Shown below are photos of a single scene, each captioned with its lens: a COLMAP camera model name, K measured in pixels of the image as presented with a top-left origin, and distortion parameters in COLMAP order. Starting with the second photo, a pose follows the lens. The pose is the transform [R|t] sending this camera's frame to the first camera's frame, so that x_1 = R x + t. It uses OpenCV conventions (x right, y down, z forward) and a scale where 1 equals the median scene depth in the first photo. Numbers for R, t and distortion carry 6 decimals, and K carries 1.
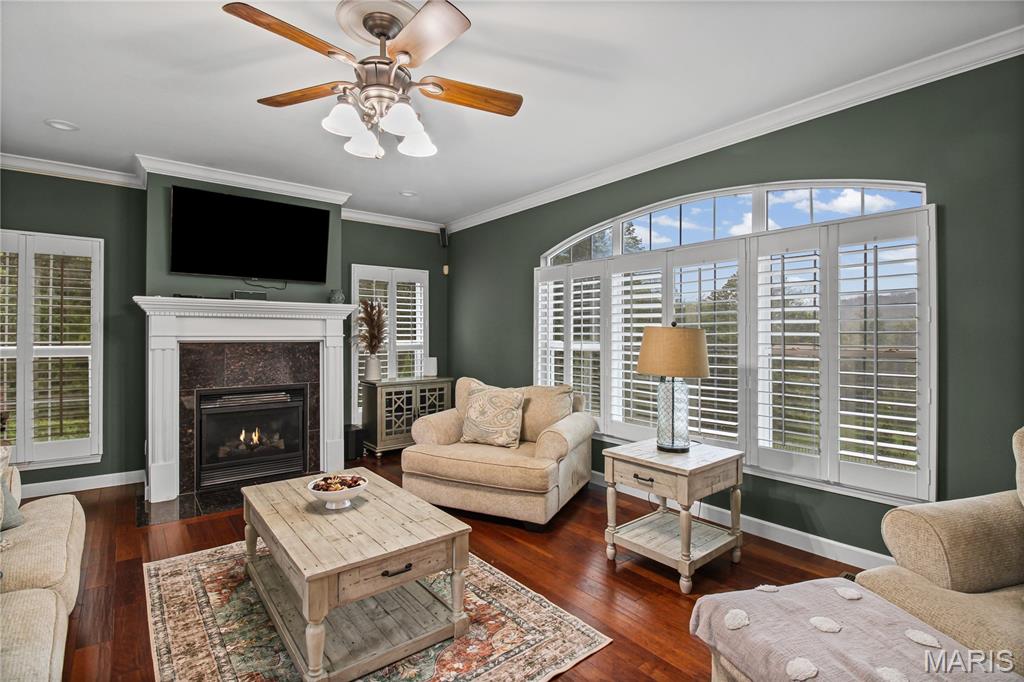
lens RADIAL K [[473.4, 0, 512.9], [0, 473.4, 336.1], [0, 0, 1]] dist [-0.014015, -0.000973]
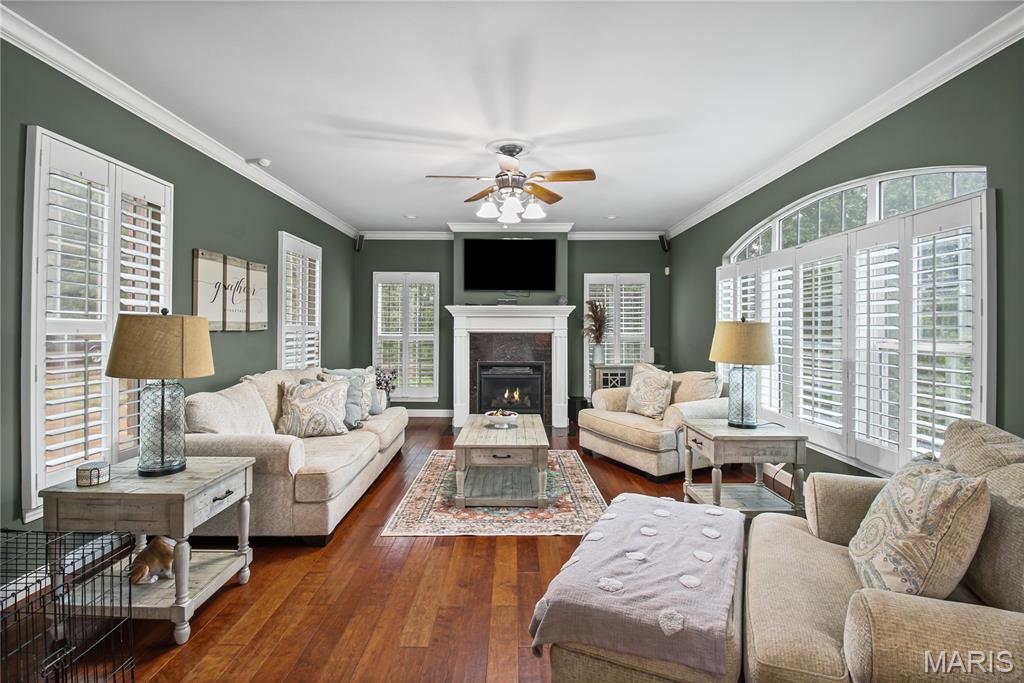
lens RADIAL K [[473.4, 0, 509.8], [0, 473.4, 334.4], [0, 0, 1]] dist [-0.014015, -0.000973]
pose [[0.775351, 0.008889, -0.631468, 0.430596], [-0.001966, 0.999930, 0.011662, -0.000380], [0.631528, -0.007801, 0.775314, -0.185588]]
